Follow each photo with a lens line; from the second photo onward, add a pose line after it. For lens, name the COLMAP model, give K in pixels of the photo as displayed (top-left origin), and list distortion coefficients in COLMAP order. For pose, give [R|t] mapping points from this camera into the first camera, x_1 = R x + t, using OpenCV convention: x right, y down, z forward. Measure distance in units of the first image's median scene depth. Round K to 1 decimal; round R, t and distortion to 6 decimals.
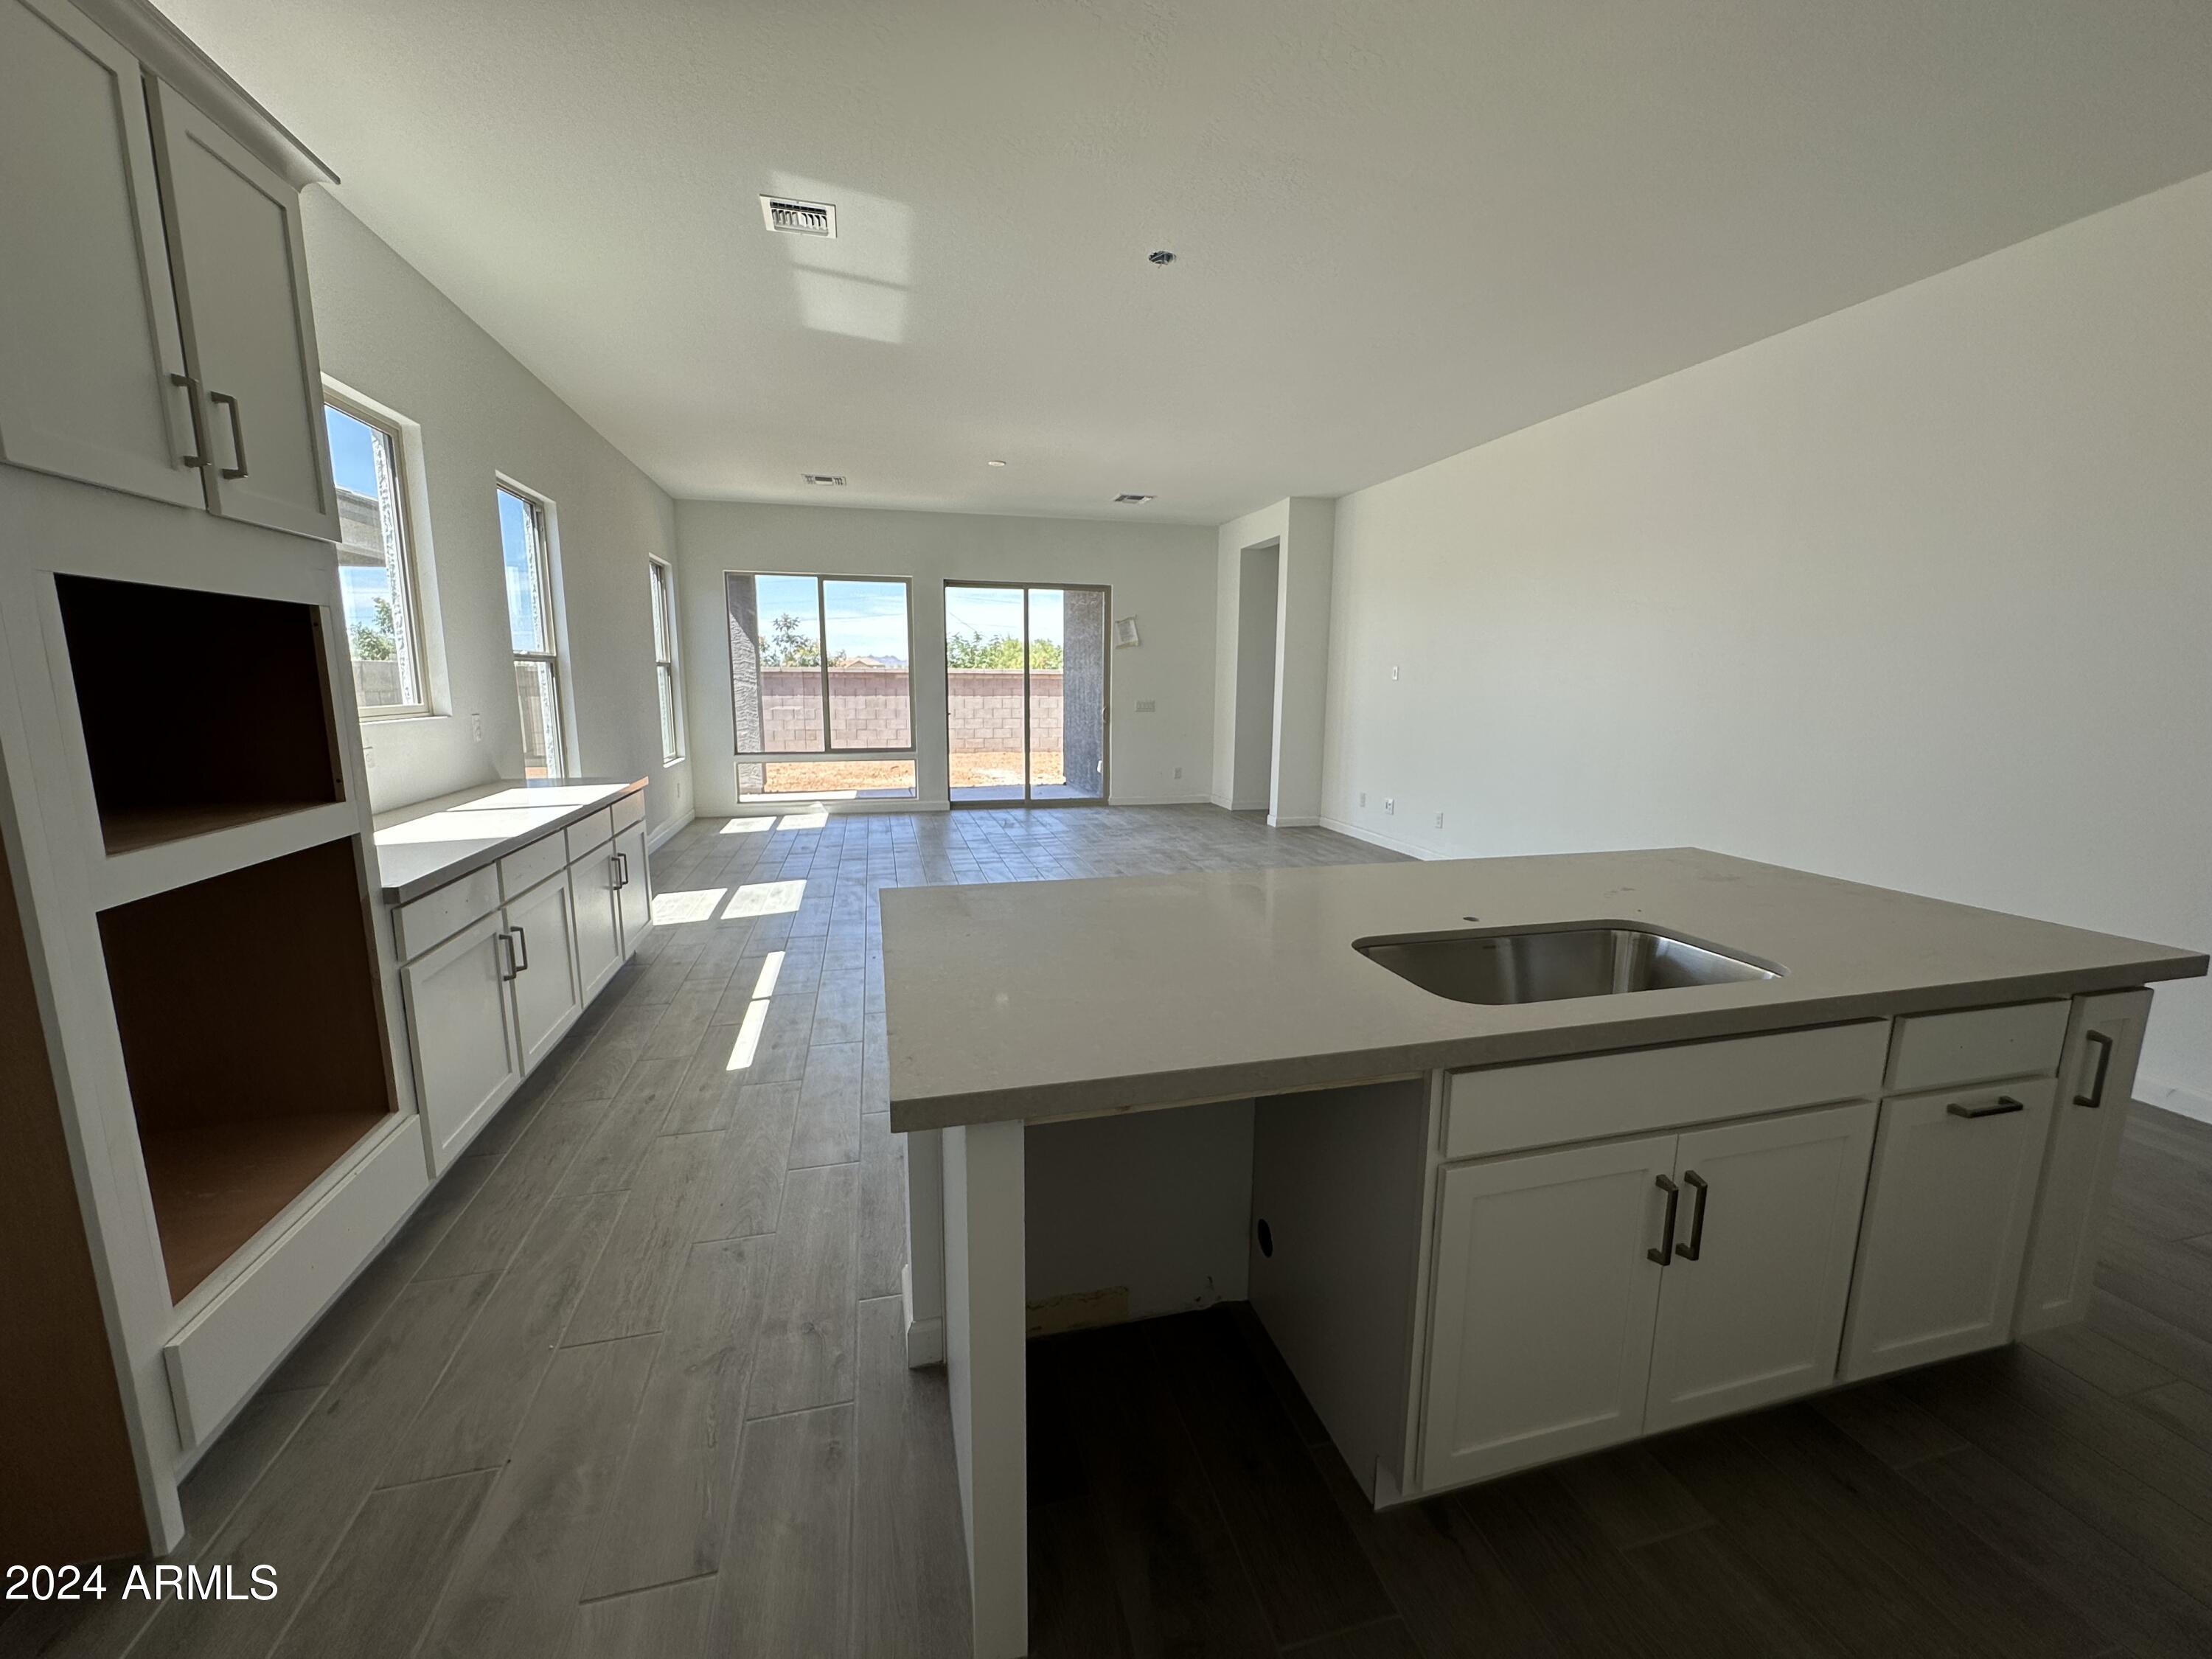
lens RADIAL K [[887.0, 0, 1106.4], [0, 887.0, 824.3], [0, 0, 1]] dist [-0.003944, 0.000521]
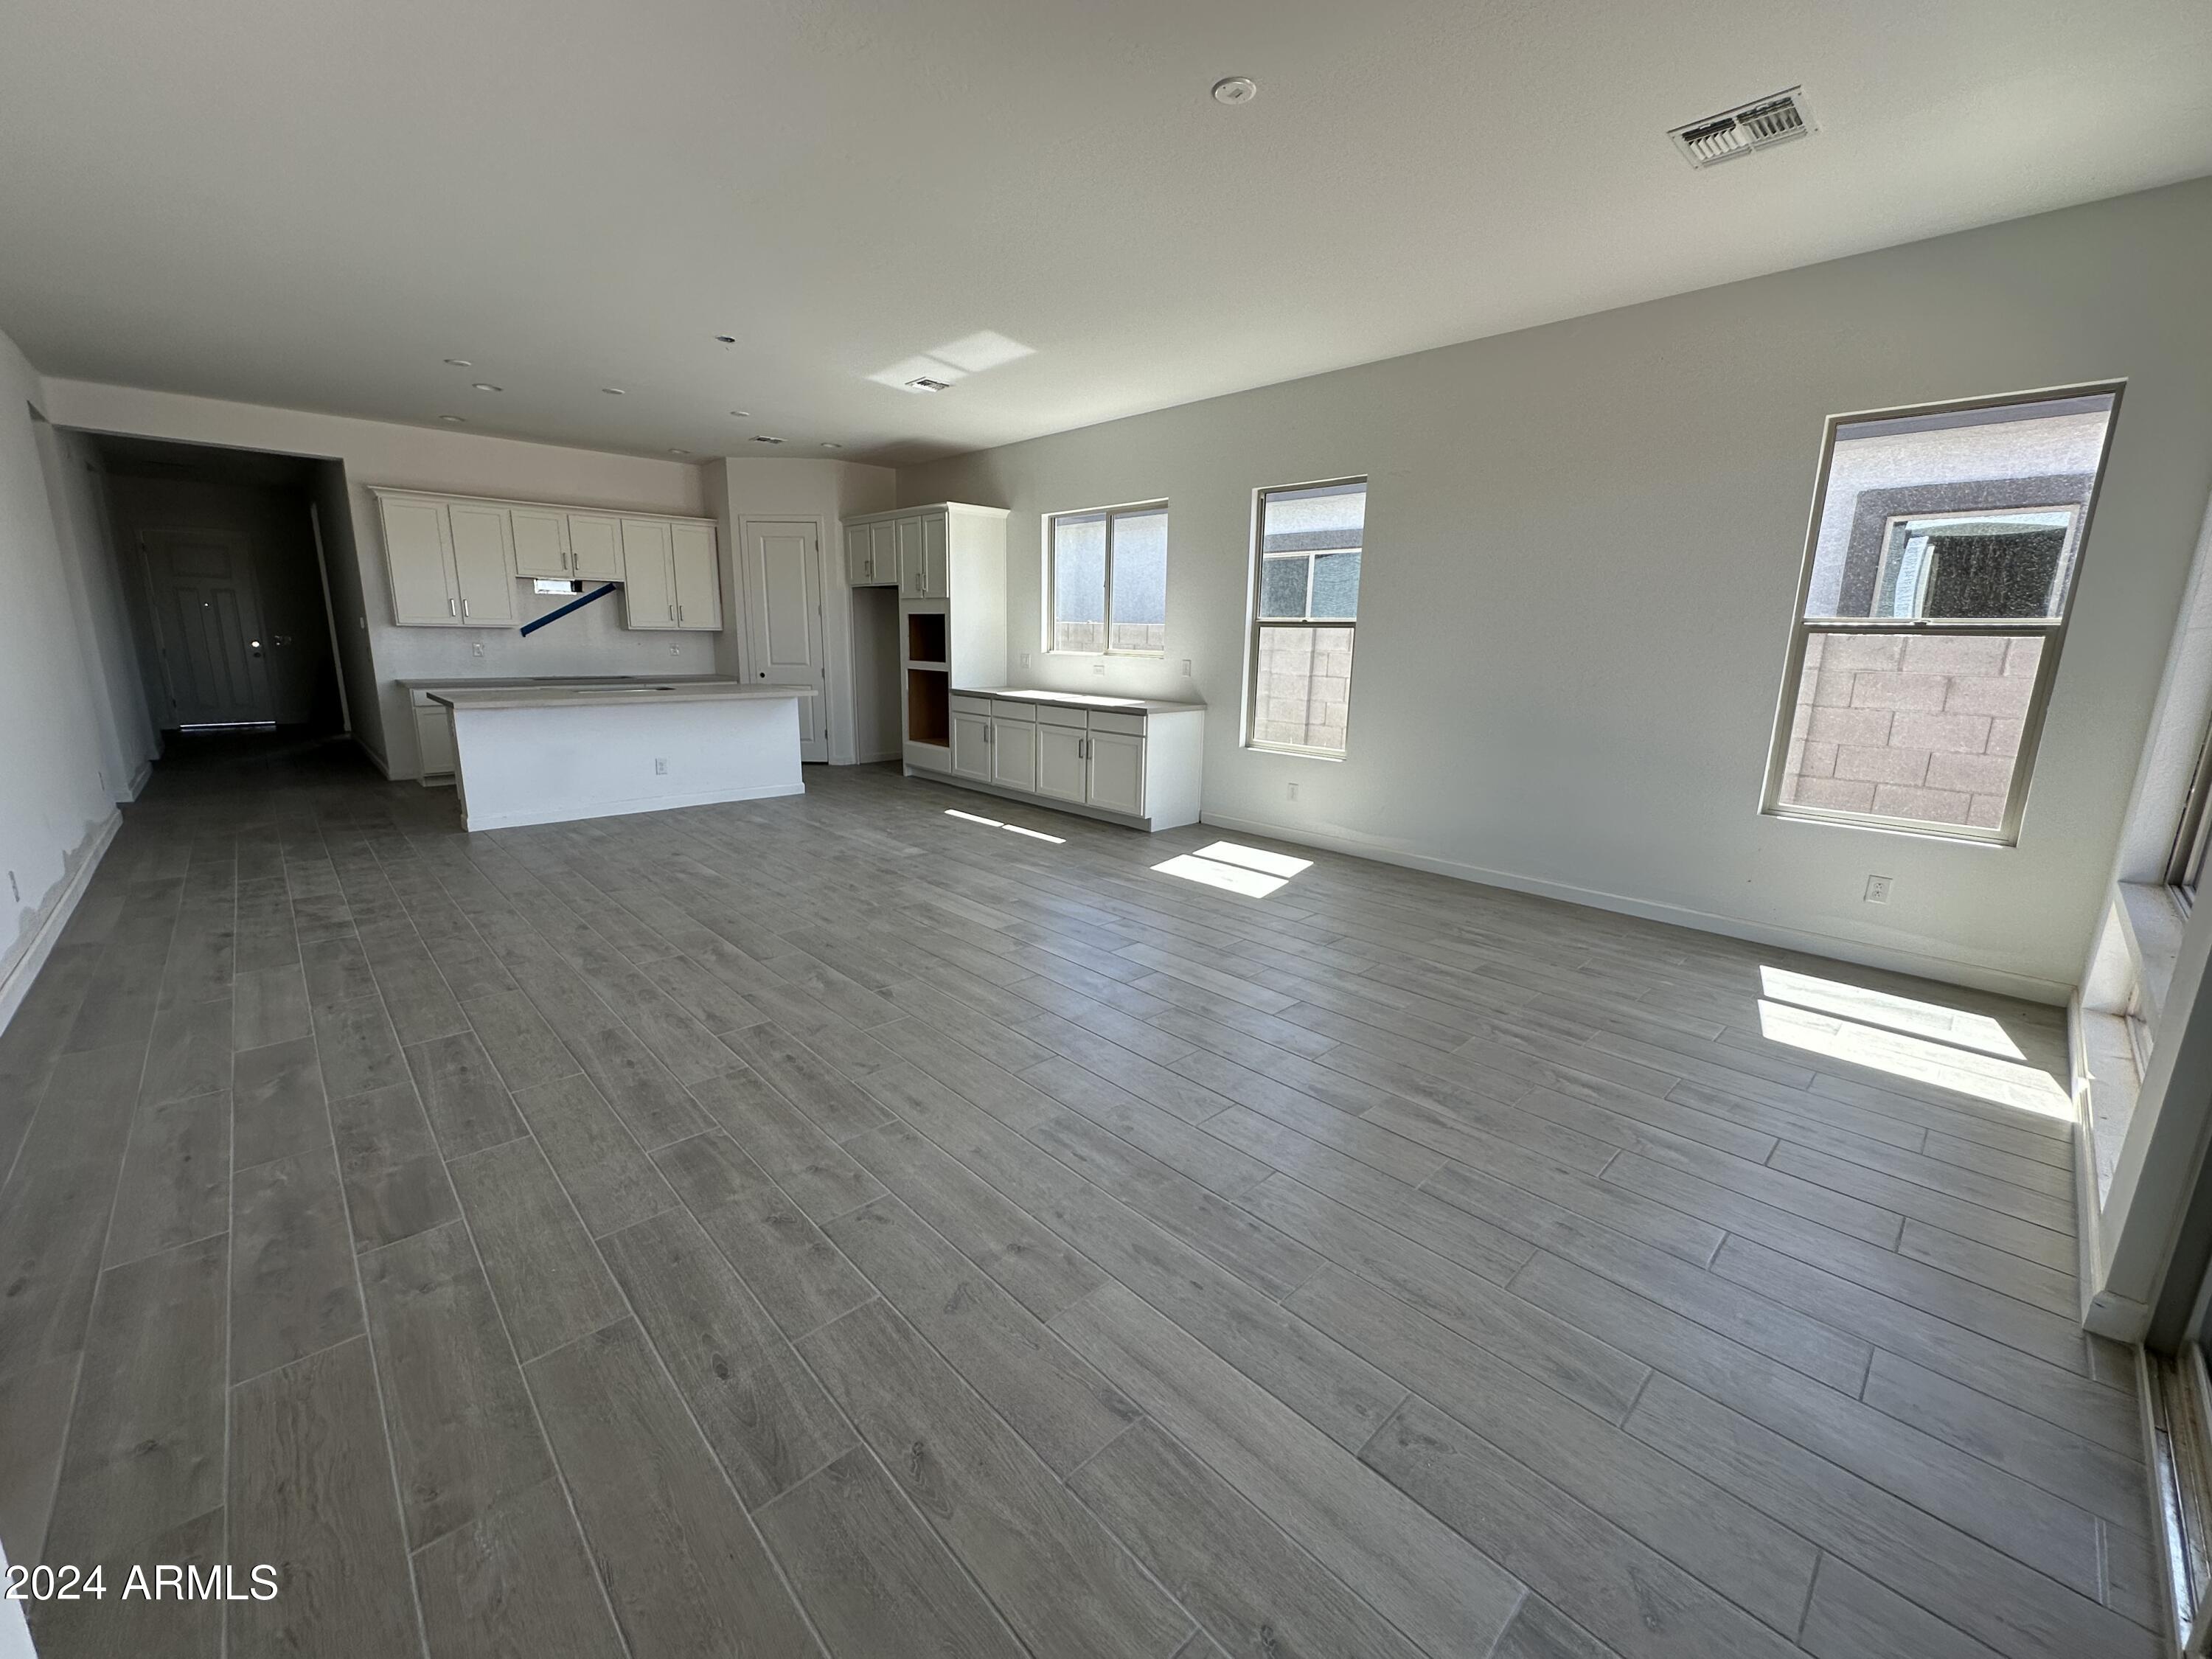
lens RADIAL K [[884.4, 0, 1107.2], [0, 884.4, 830.7], [0, 0, 1]] dist [-0.005616, 0.000331]
pose [[-0.874349, 0.080800, -0.478525, 0.103534], [-0.105014, 0.931179, 0.349110, -0.170226], [0.473800, 0.355496, -0.805690, 1.039519]]
